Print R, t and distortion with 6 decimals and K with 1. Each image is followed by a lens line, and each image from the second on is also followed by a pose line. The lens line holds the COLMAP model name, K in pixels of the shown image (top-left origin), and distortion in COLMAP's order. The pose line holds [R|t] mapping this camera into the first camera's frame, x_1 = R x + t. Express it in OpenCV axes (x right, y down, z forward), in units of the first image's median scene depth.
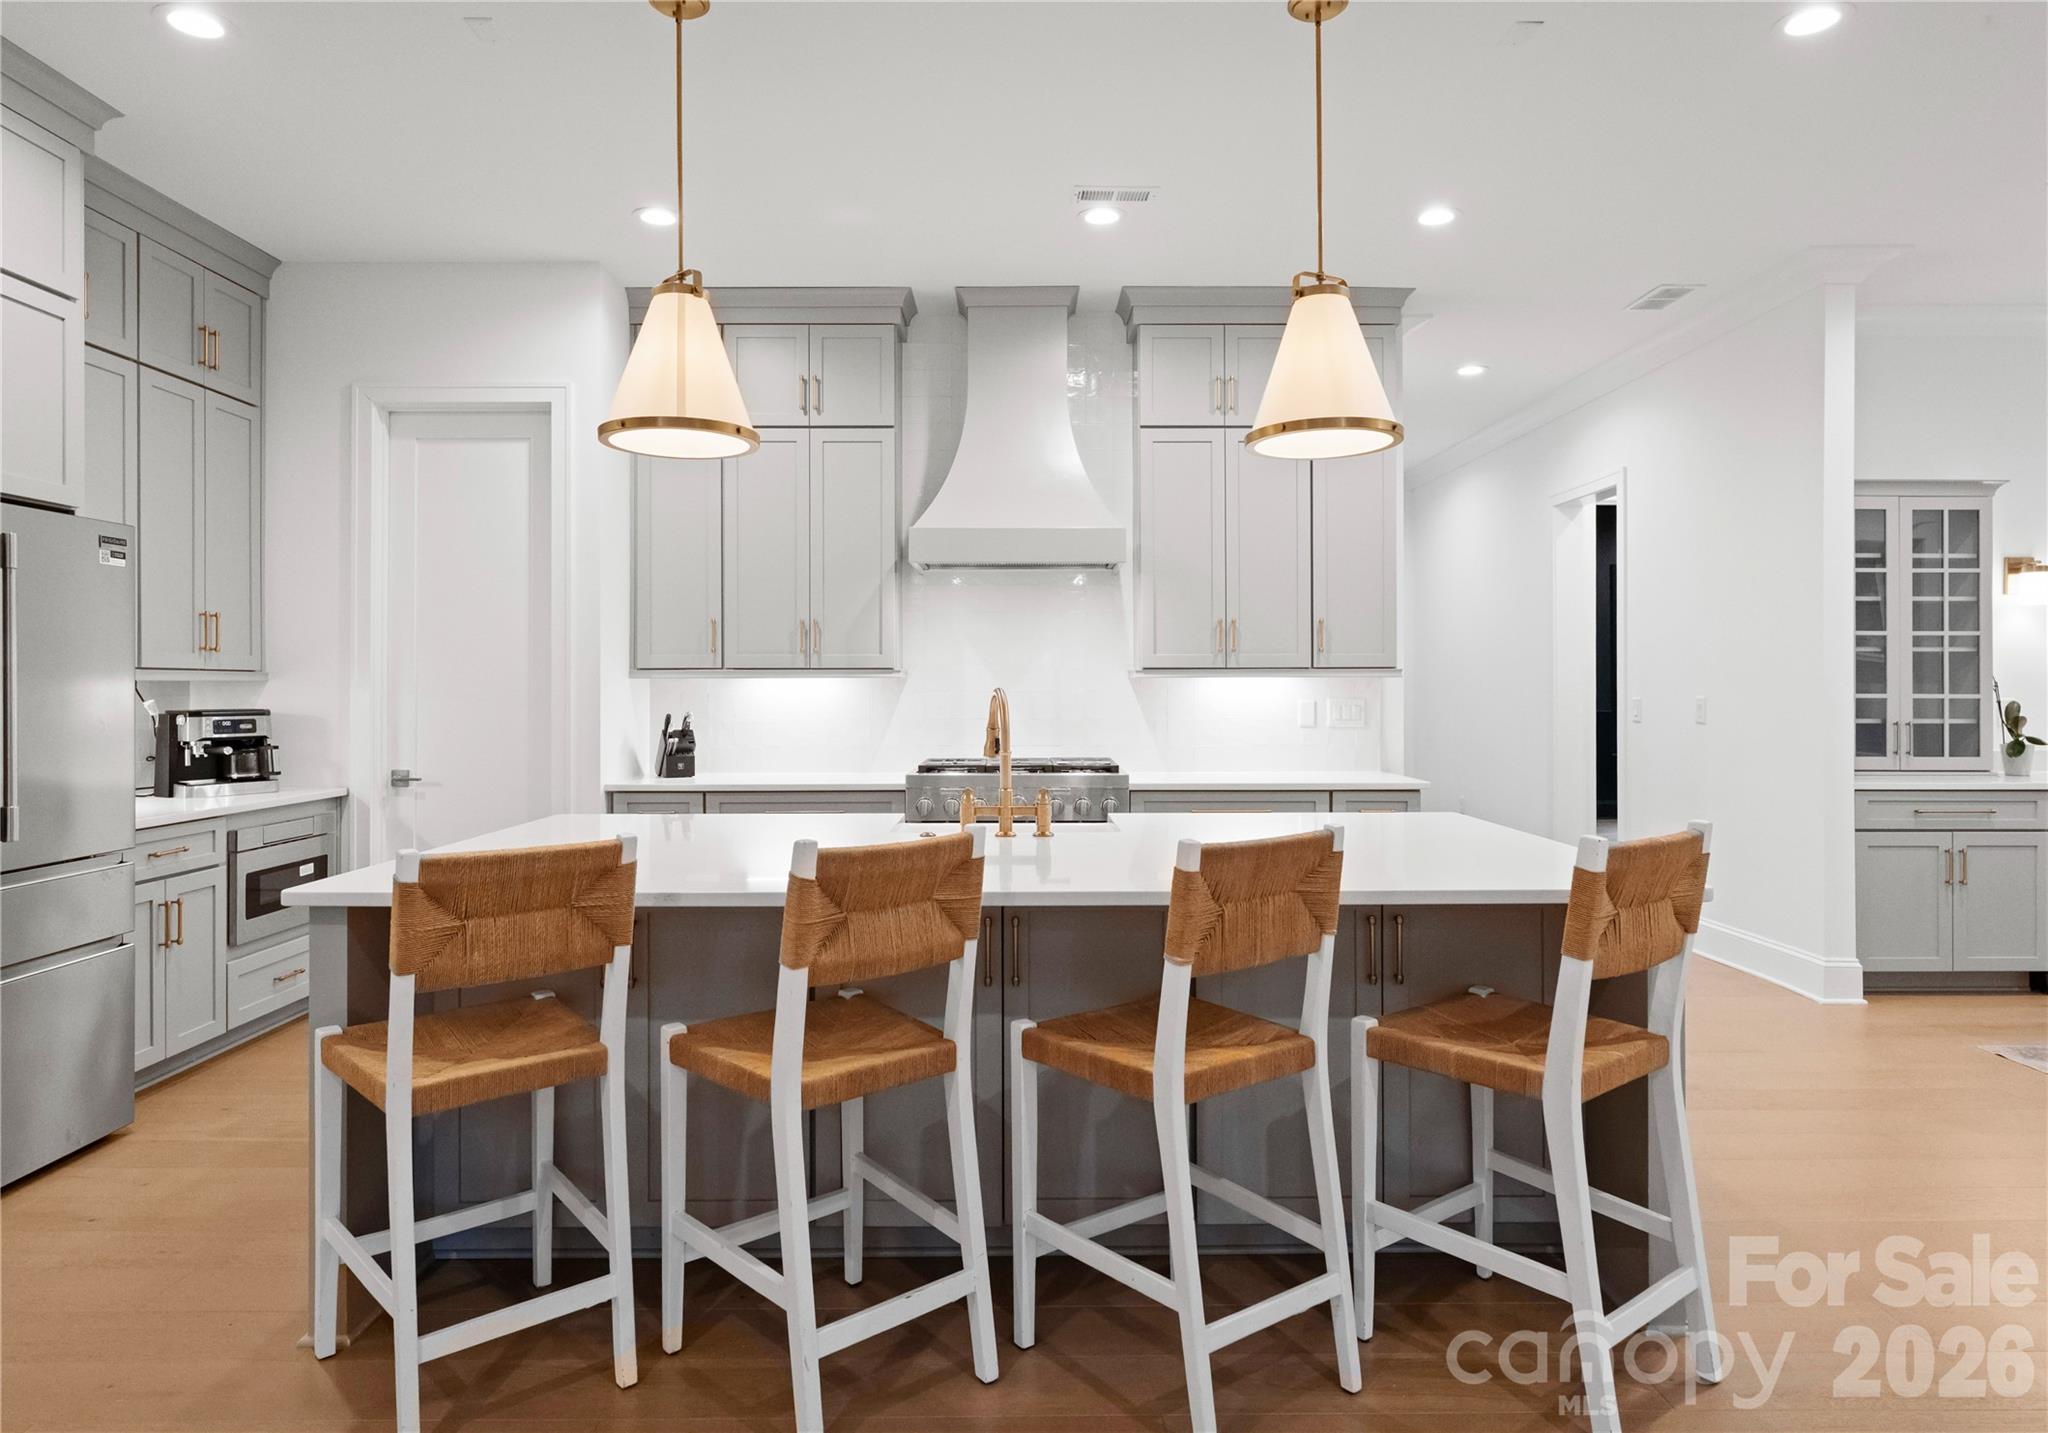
lens RADIAL K [[1229.1, 0, 1022.6], [0, 1229.1, 684.7], [0, 0, 1]] dist [-0.001923, -0.001255]
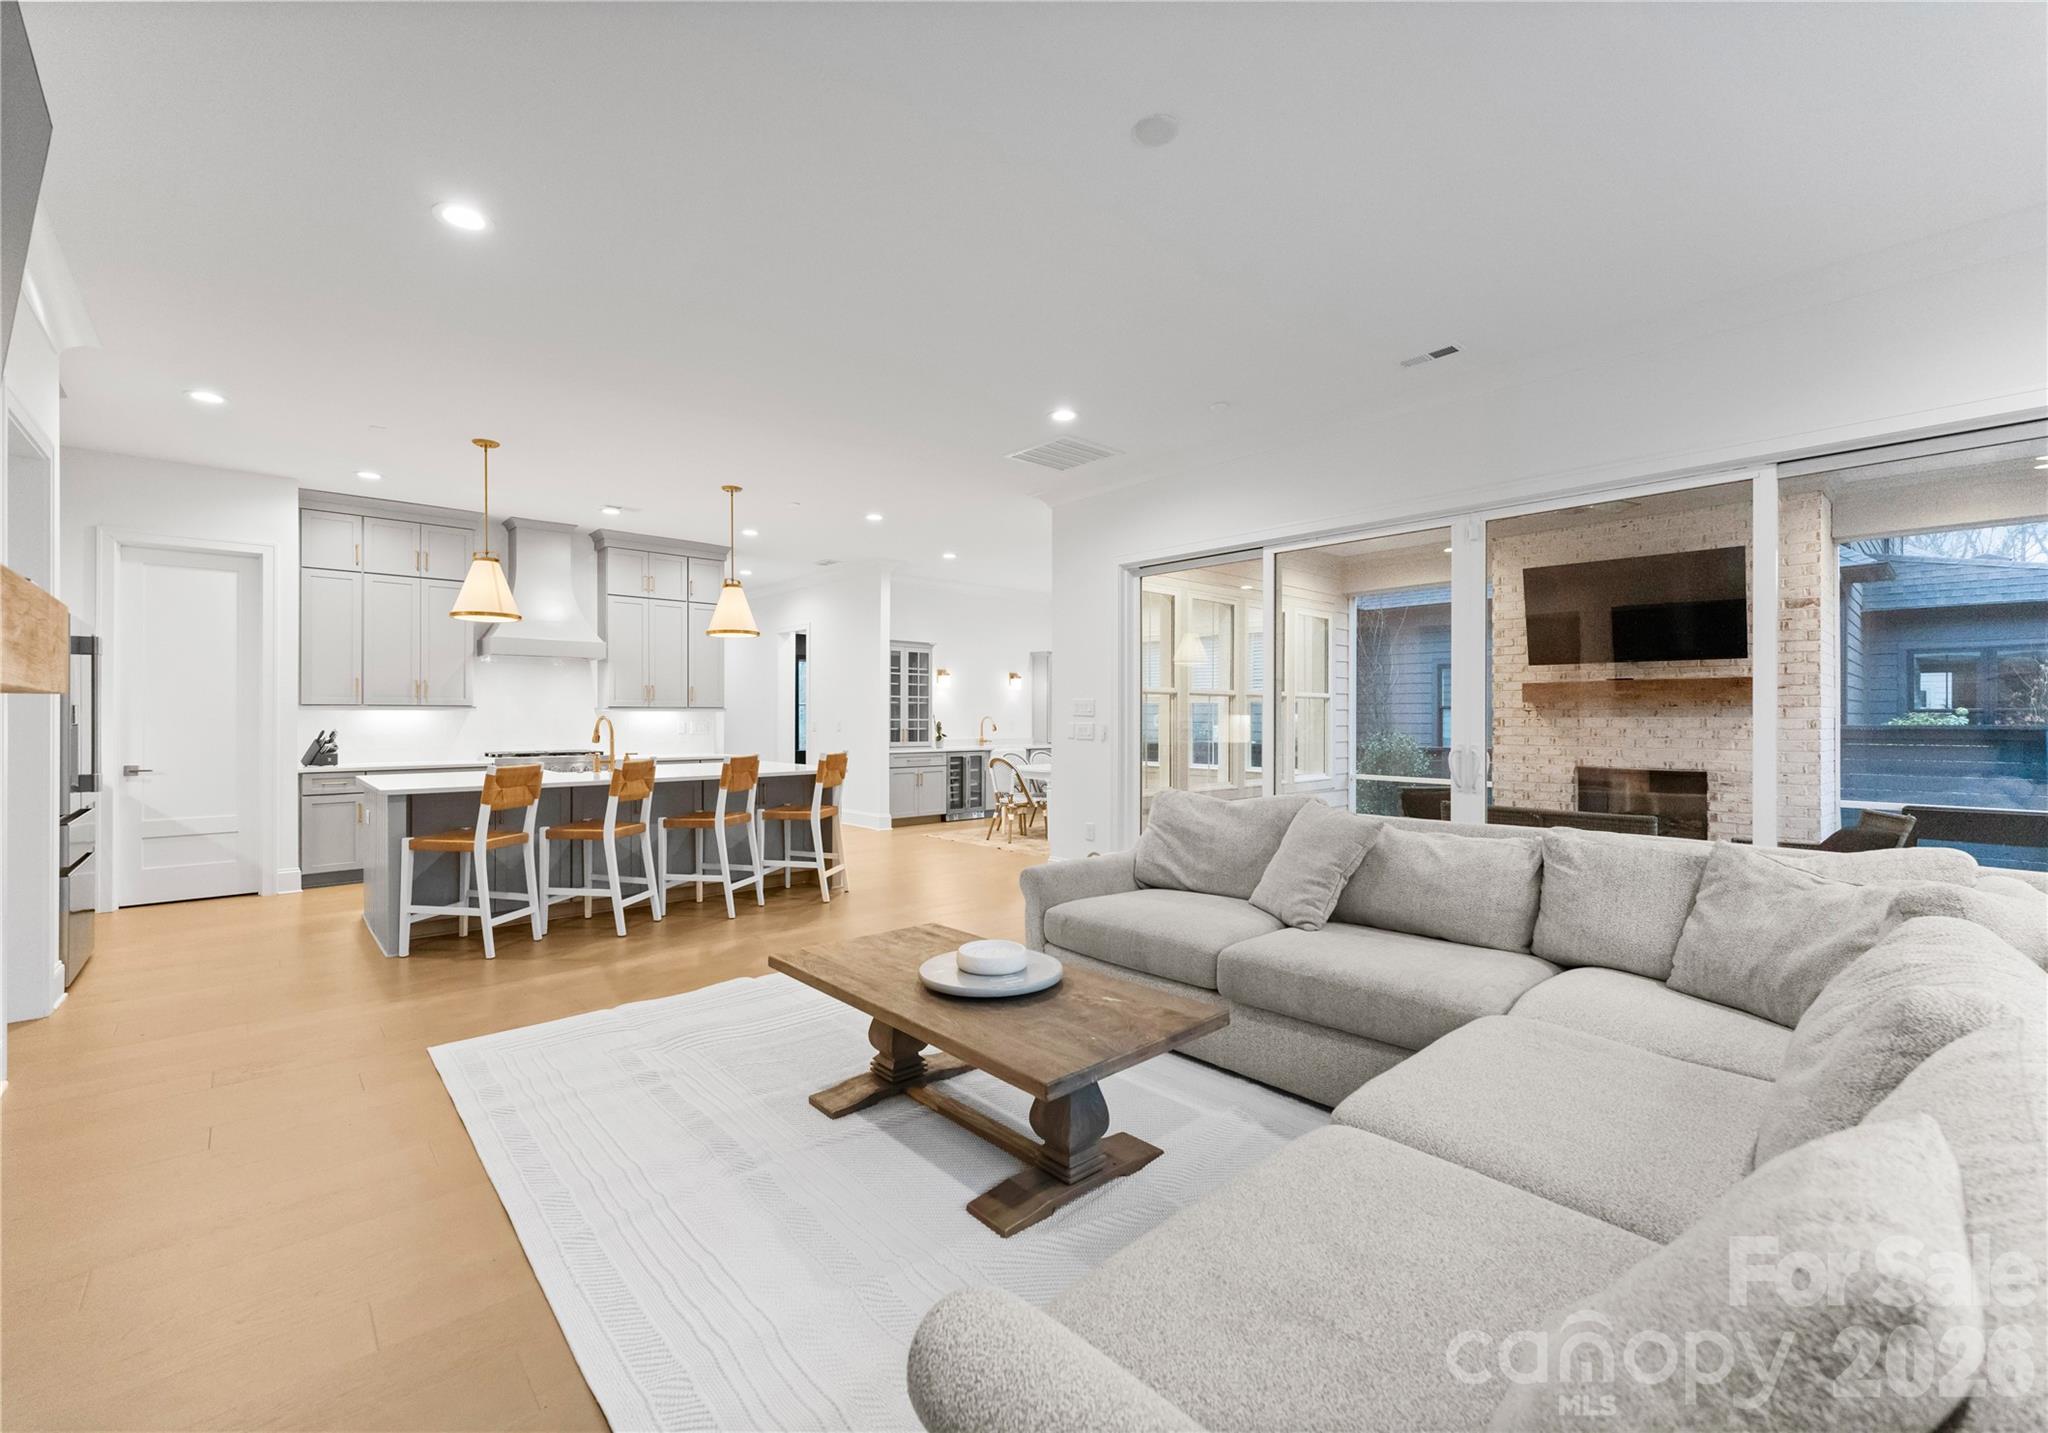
lens RADIAL K [[850.3, 0, 1026.8], [0, 850.3, 713.0], [0, 0, 1]] dist [-0.001045, -0.000158]
pose [[0.742494, 0.004711, 0.669836, -0.358818], [-0.003766, 0.999989, -0.002858, -0.001017], [-0.669842, -0.000400, 0.742504, -0.601296]]
